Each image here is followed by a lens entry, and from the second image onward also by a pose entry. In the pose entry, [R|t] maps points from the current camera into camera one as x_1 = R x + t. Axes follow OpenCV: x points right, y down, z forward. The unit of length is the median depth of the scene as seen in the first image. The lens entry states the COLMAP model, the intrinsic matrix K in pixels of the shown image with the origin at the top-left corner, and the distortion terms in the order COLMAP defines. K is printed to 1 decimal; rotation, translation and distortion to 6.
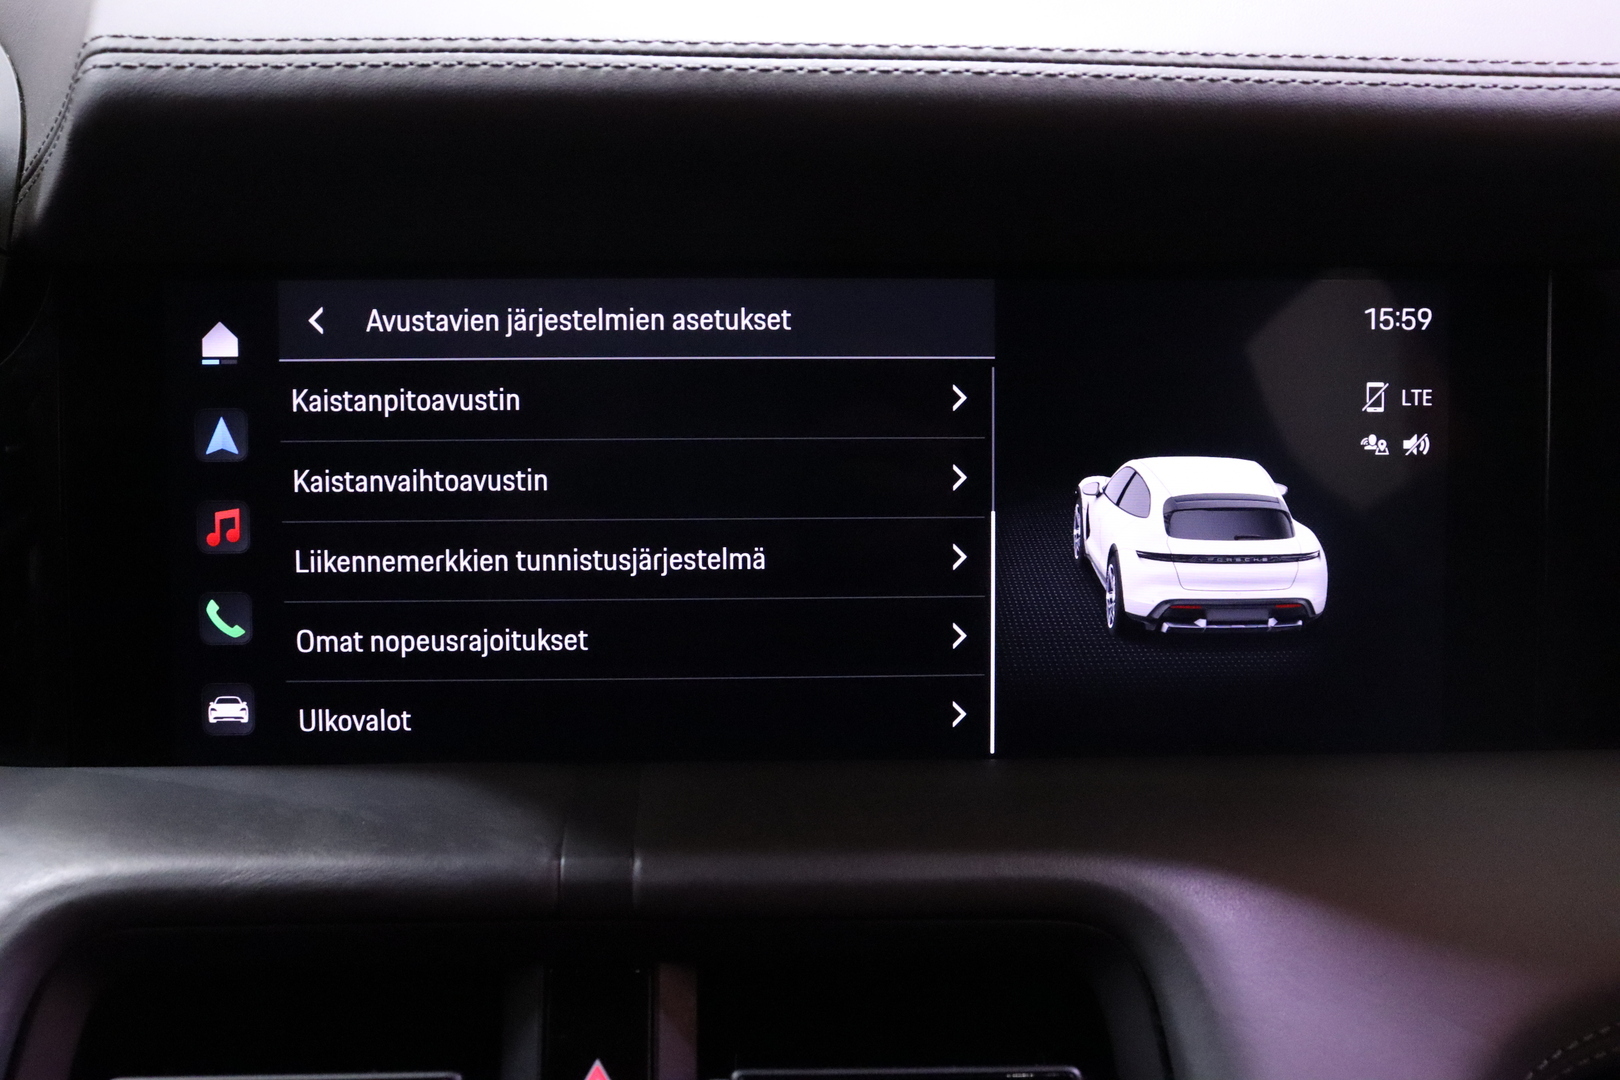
lens RADIAL K [[1666.6, 0, 815.8], [0, 1666.6, 542.2], [0, 0, 1]] dist [-0.062042, 0.000000]
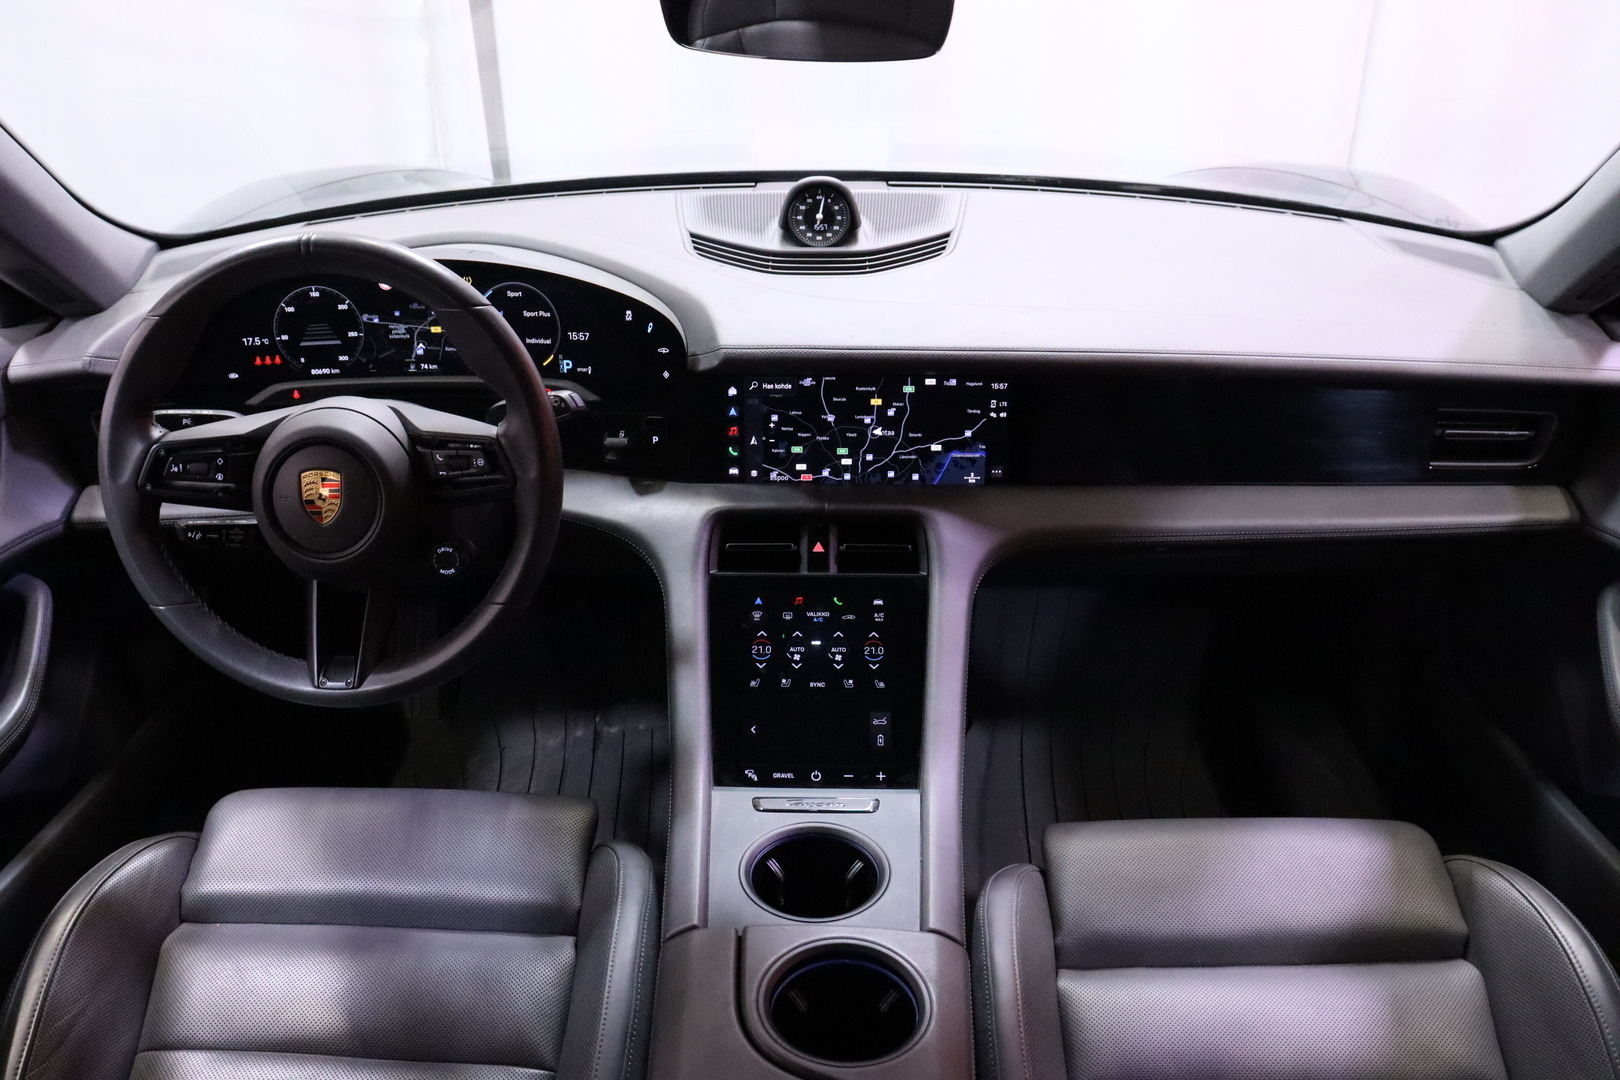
lens RADIAL K [[1333.6, 0, 802.6], [0, 1333.6, 543.0], [0, 0, 1]] dist [-0.177482, 0.152113]
pose [[0.996422, 0.023294, -0.081250, 0.158810], [-0.006411, 0.979333, 0.202151, -0.523283], [0.084279, -0.200907, 0.975978, -3.048815]]
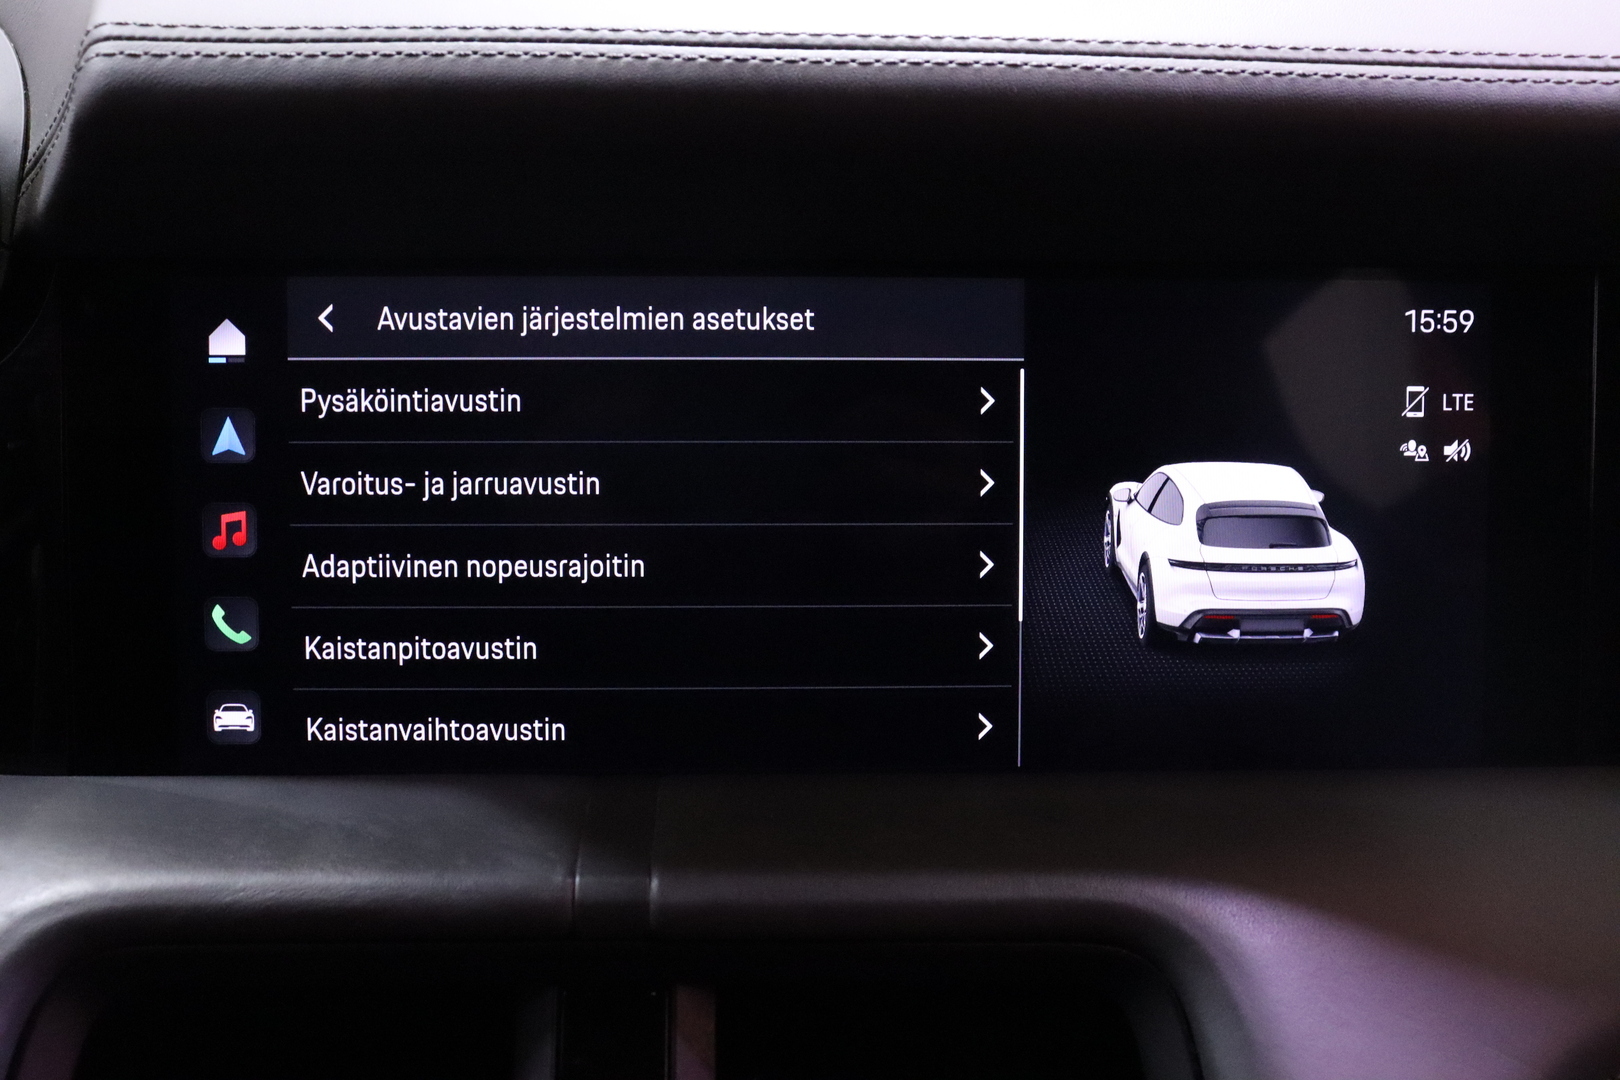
lens RADIAL K [[1666.6, 0, 815.9], [0, 1666.6, 538.1], [0, 0, 1]] dist [-0.062042, 0.000000]
pose [[0.999967, 0.005080, -0.006386, -0.008345], [-0.005081, 0.999987, -0.000026, -0.007162], [0.006386, 0.000058, 0.999980, 0.034406]]
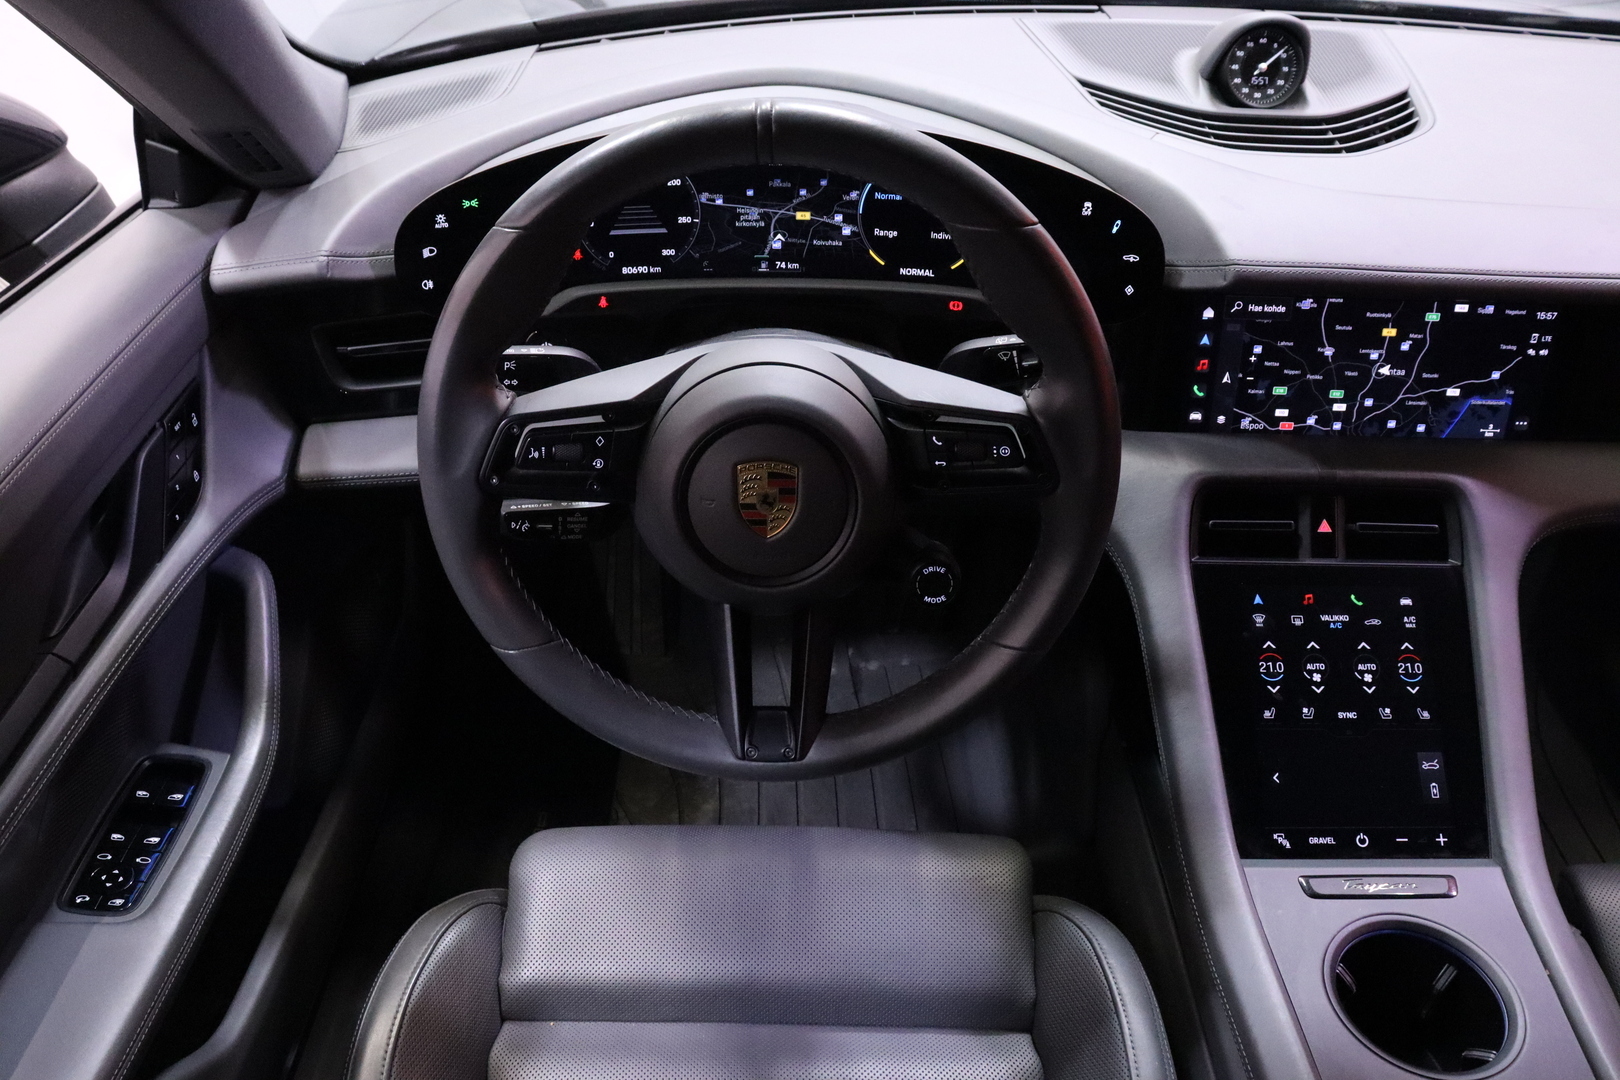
lens RADIAL K [[1333.6, 0, 811.3], [0, 1333.6, 554.1], [0, 0, 1]] dist [-0.177482, 0.152113]
pose [[0.997356, 0.042227, -0.059149, -1.157121], [-0.018467, 0.934415, 0.355707, -0.695051], [0.070290, -0.353674, 0.932724, -2.028042]]
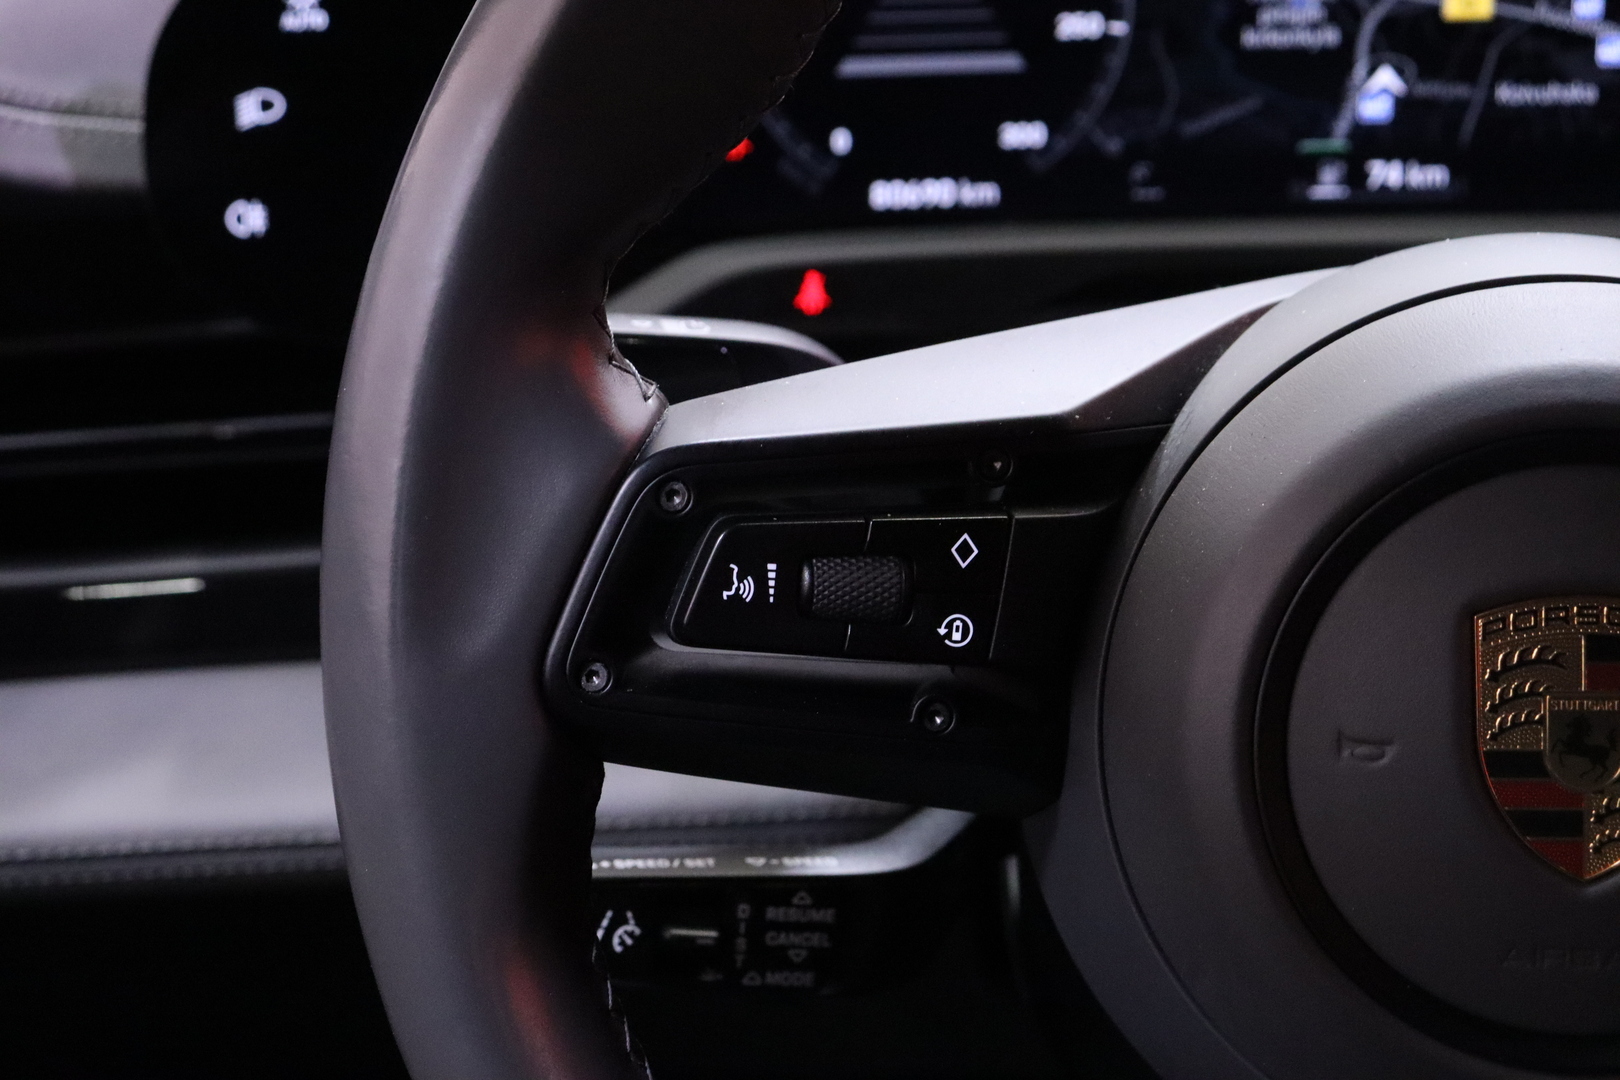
lens RADIAL K [[3774.5, 0, 808.1], [0, 3774.5, 548.8], [0, 0, 1]] dist [0.297201, 0.000000]
pose [[0.993162, 0.014242, -0.115872, -1.542546], [-0.001834, 0.994311, 0.106498, -0.235103], [0.116730, -0.105557, 0.987538, -1.688363]]
